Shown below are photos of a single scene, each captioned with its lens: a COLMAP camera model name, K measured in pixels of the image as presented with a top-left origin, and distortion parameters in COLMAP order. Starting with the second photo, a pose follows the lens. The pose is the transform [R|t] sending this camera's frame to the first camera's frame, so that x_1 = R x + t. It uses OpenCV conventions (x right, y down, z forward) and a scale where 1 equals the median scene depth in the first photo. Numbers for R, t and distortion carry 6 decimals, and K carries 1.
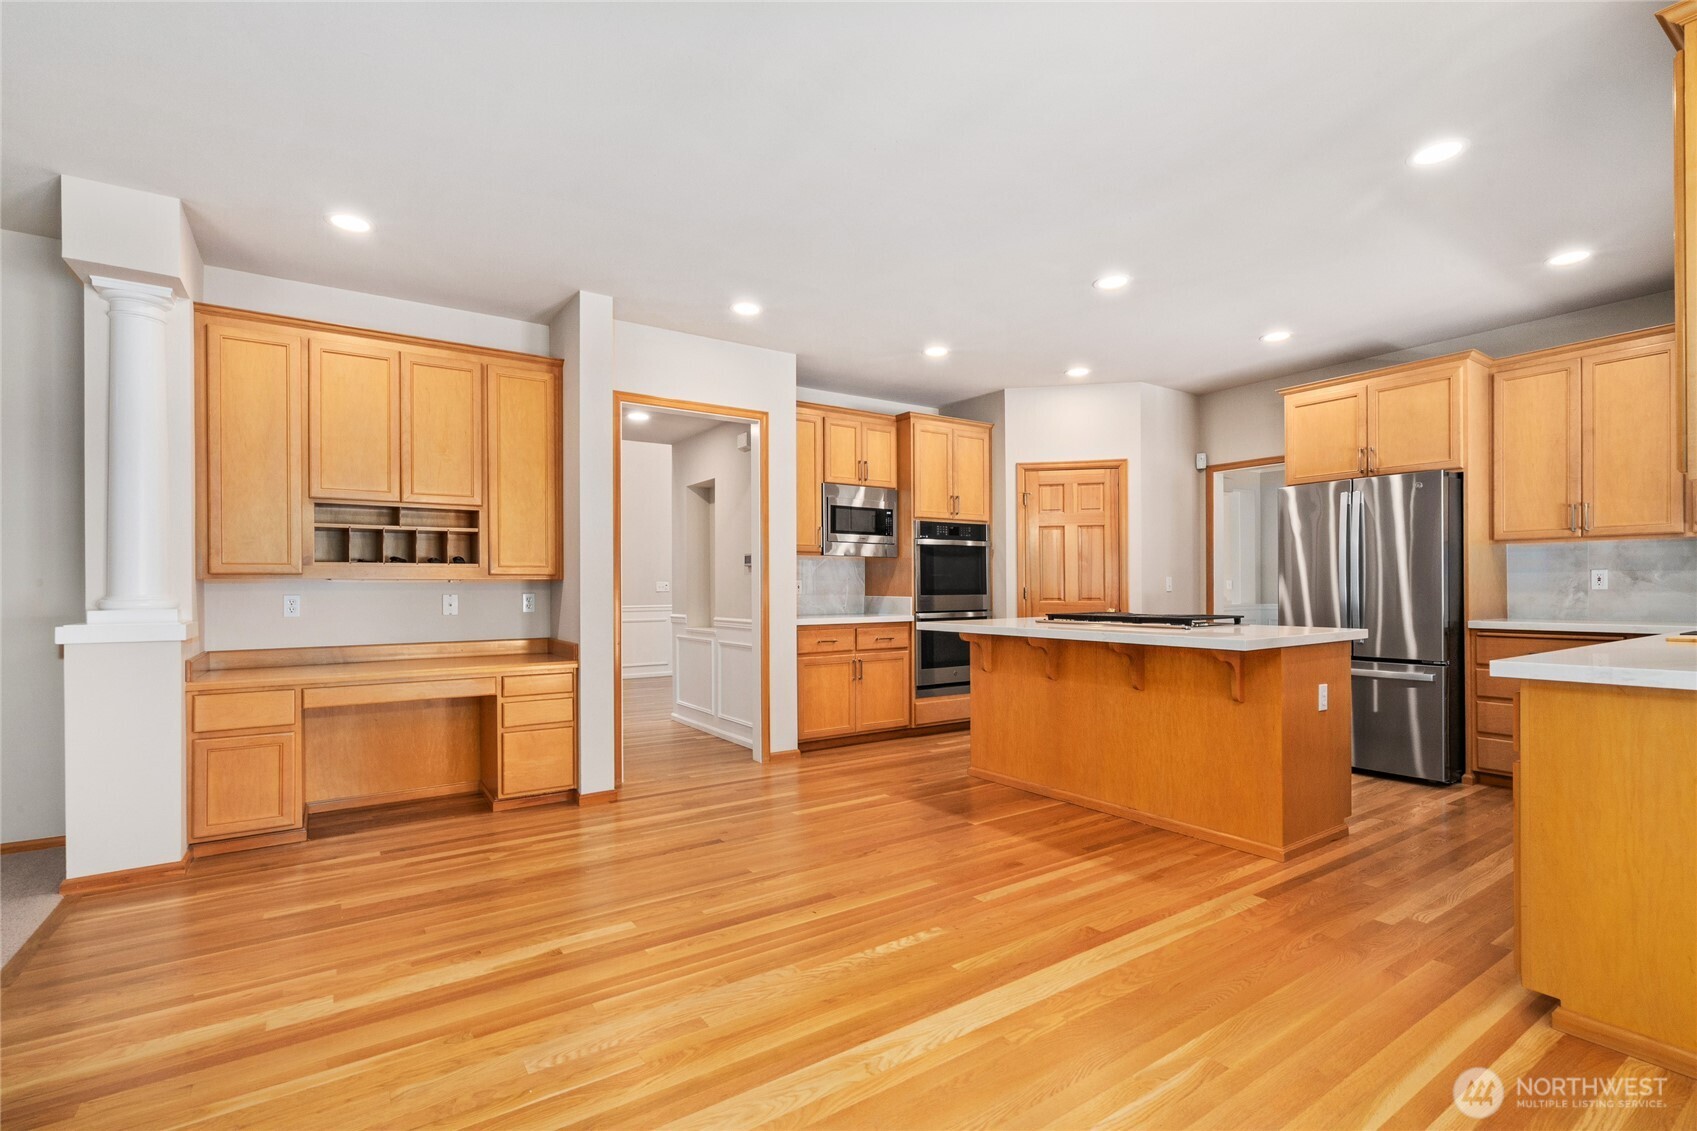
lens RADIAL K [[774.0, 0, 855.7], [0, 774.0, 587.2], [0, 0, 1]] dist [0.000667, 0.000739]
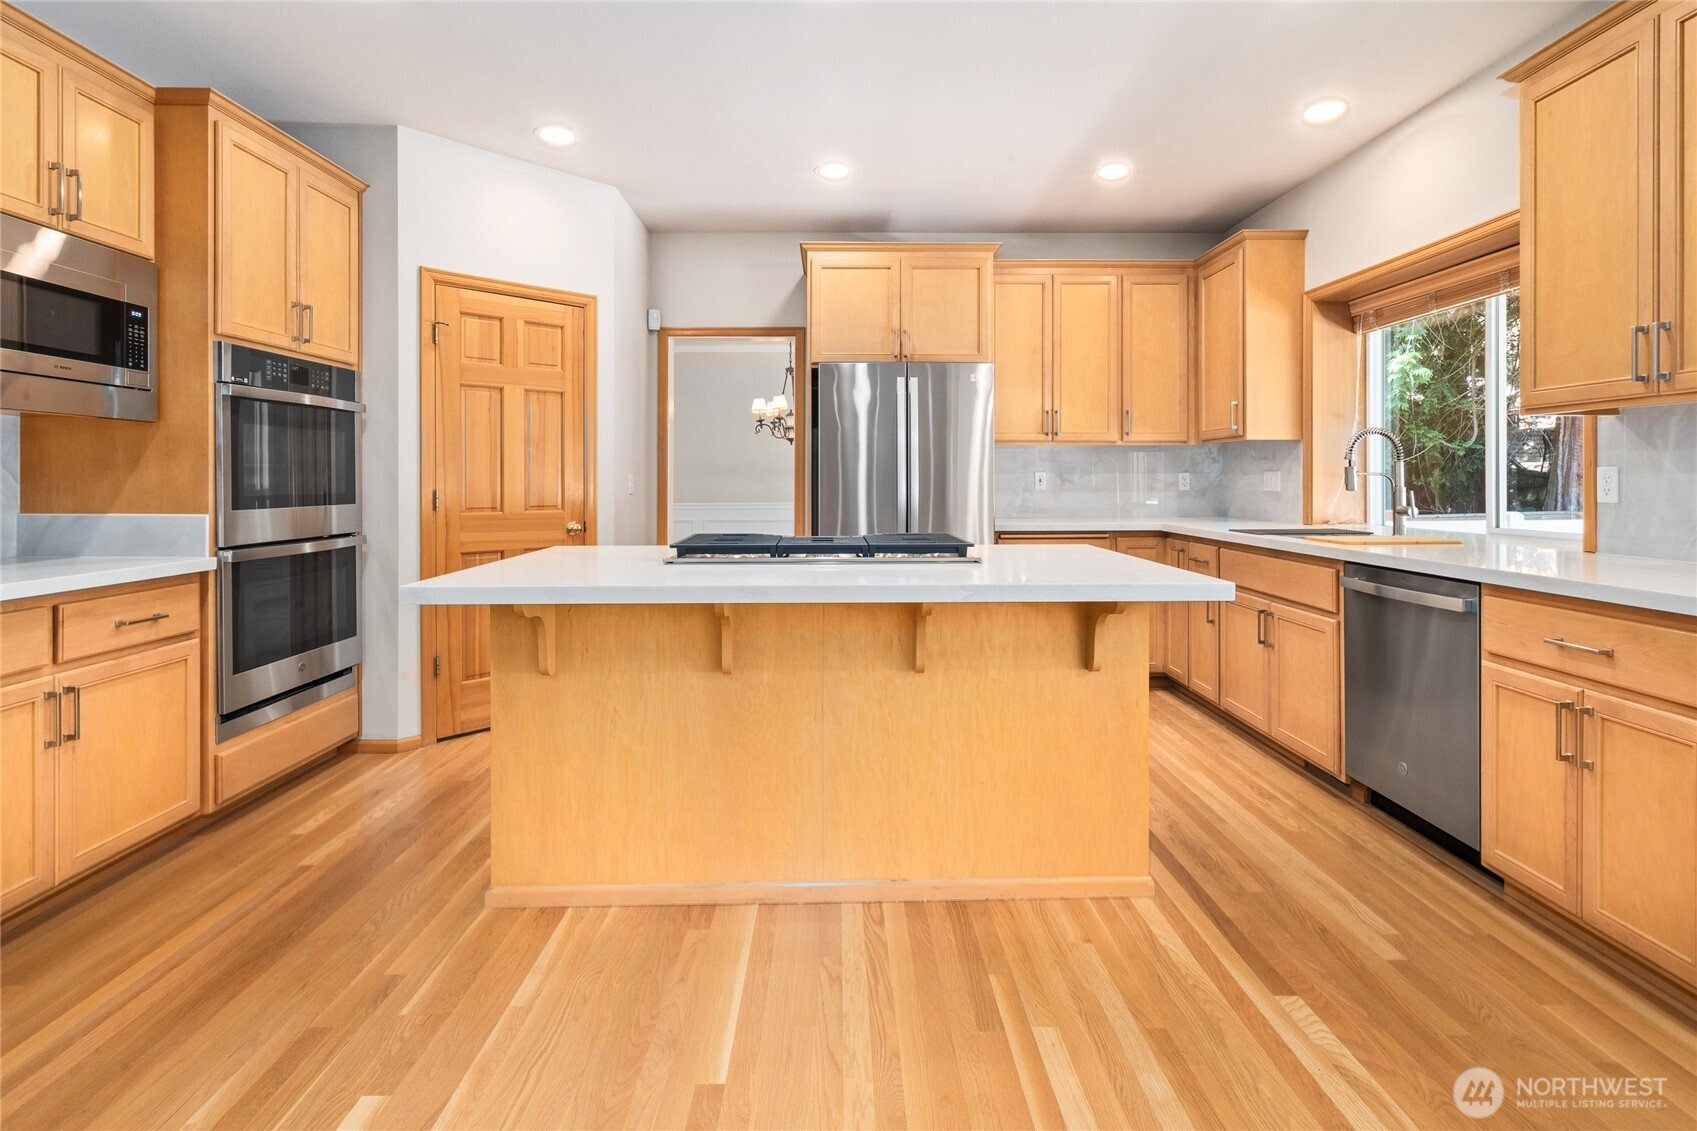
lens RADIAL K [[794.5, 0, 843.7], [0, 794.5, 478.5], [0, 0, 1]] dist [-0.002426, -0.000310]
pose [[0.555287, 0.003508, 0.831652, -0.105680], [-0.001140, 0.999993, -0.003456, -0.006957], [-0.831658, 0.000971, 0.555287, 0.473742]]
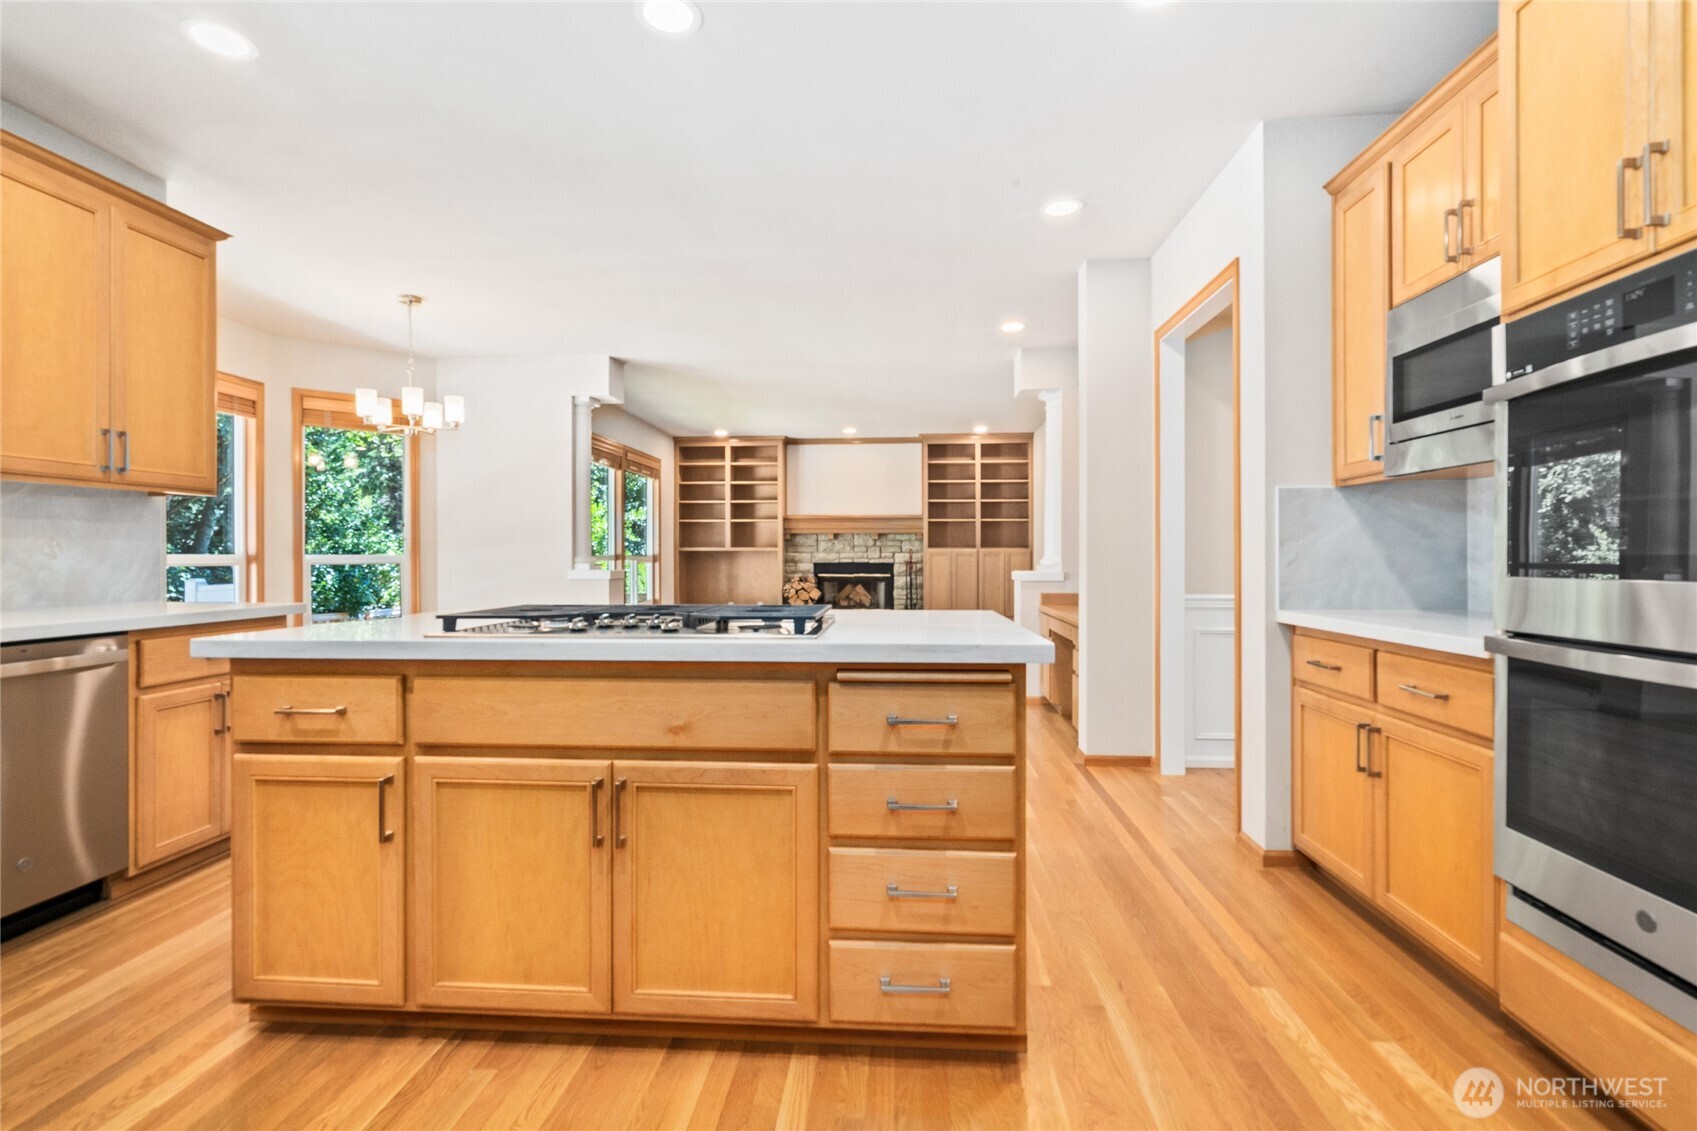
lens RADIAL K [[785.1, 0, 847.0], [0, 785.1, 561.9], [0, 0, 1]] dist [-0.002137, -0.000392]
pose [[-0.623416, 0.010279, -0.781823, 0.496165], [0.005186, 0.999946, 0.009012, 0.001572], [0.781873, 0.001564, -0.623435, 1.036926]]
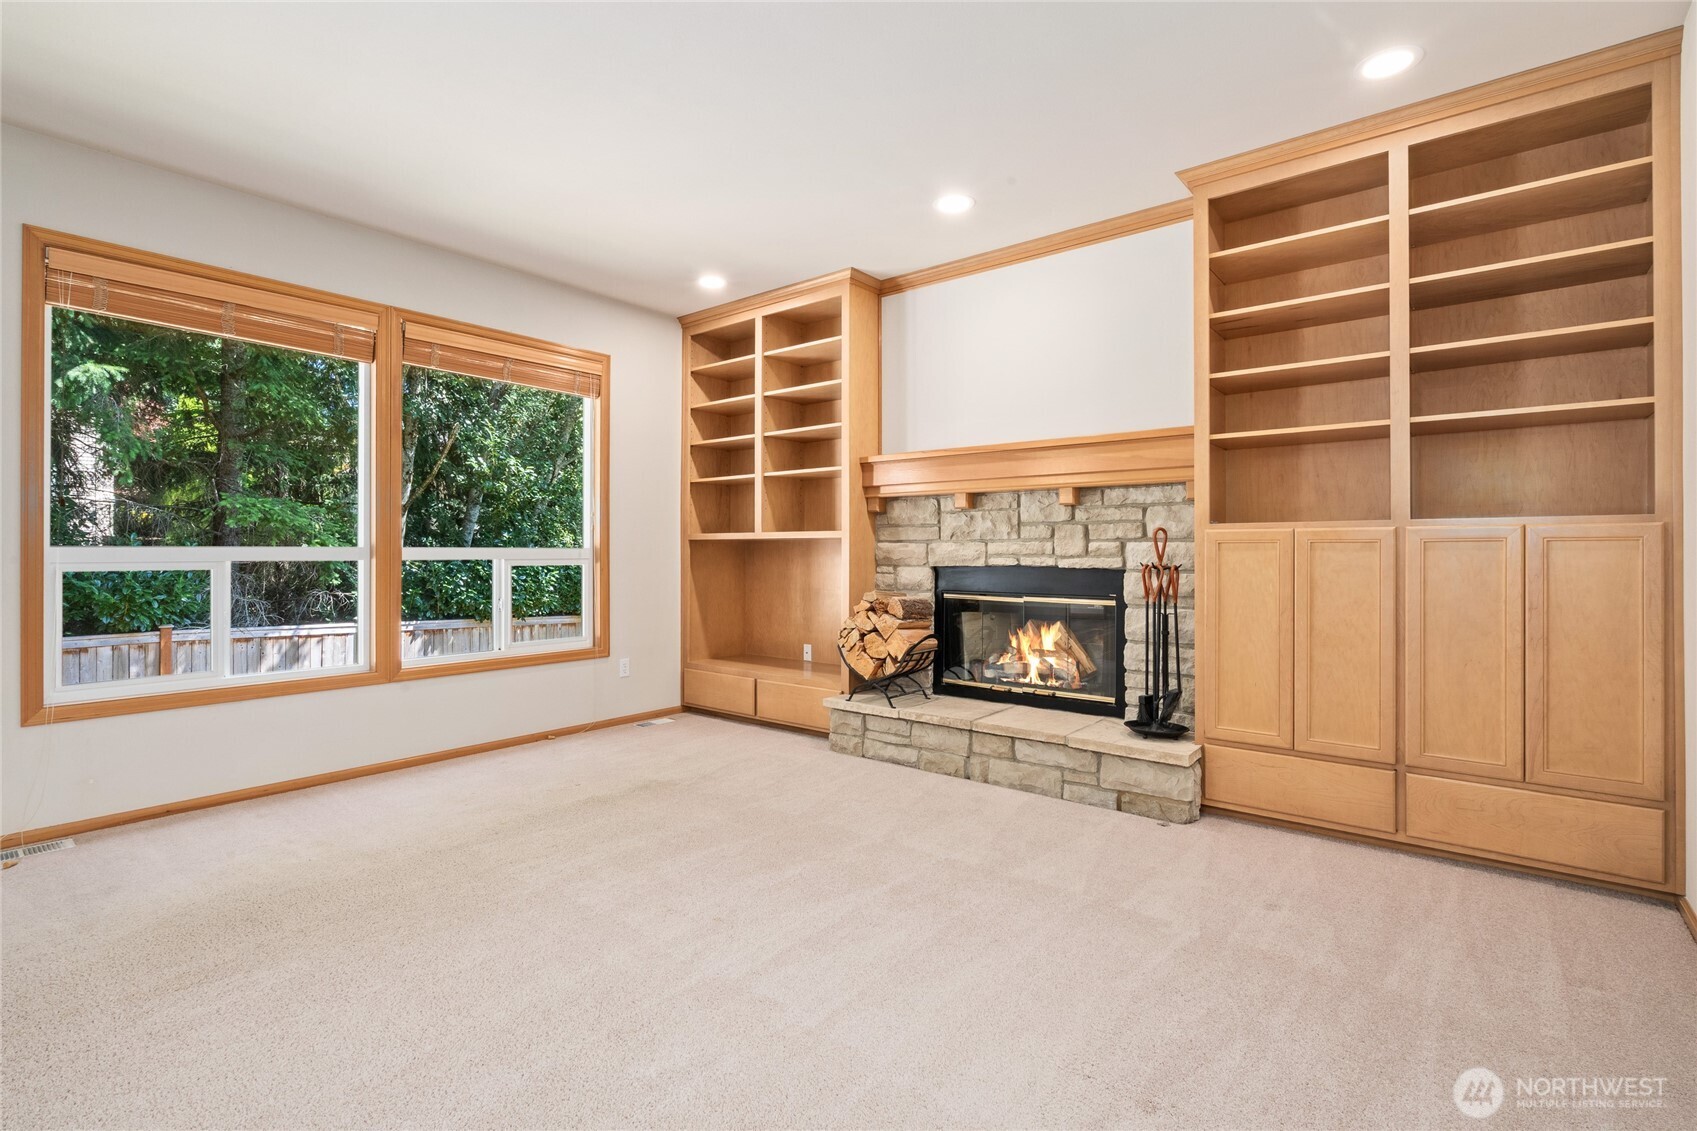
lens RADIAL K [[790.3, 0, 842.7], [0, 790.3, 550.2], [0, 0, 1]] dist [0.000035, 0.000362]
pose [[-0.958256, 0.004048, -0.285884, -0.638933], [0.005281, 0.999980, -0.003543, 0.006766], [0.285863, -0.004905, -0.958258, 0.521614]]
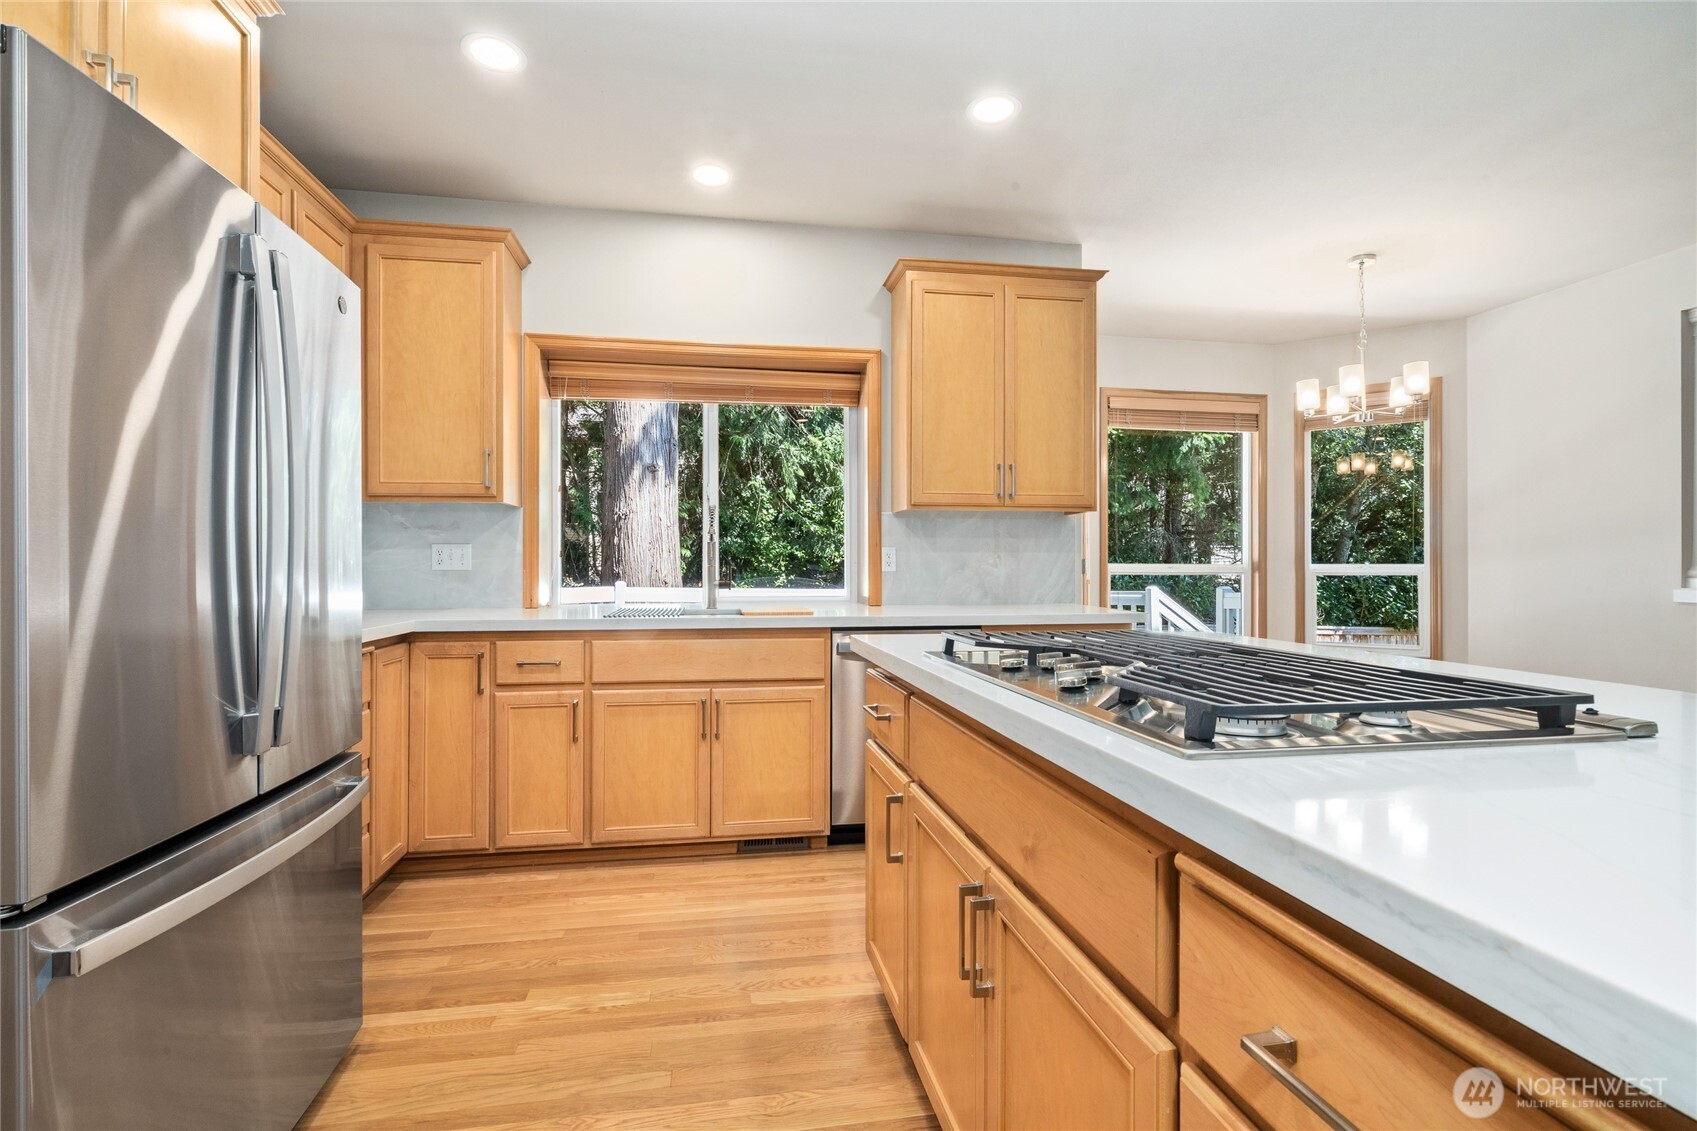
lens RADIAL K [[785.1, 0, 847.0], [0, 785.1, 561.9], [0, 0, 1]] dist [-0.002137, -0.000392]
pose [[-0.910583, 0.007336, 0.413261, 0.260317], [0.003353, 0.999941, -0.010363, 0.003250], [-0.413312, -0.008051, -0.910554, 0.980971]]
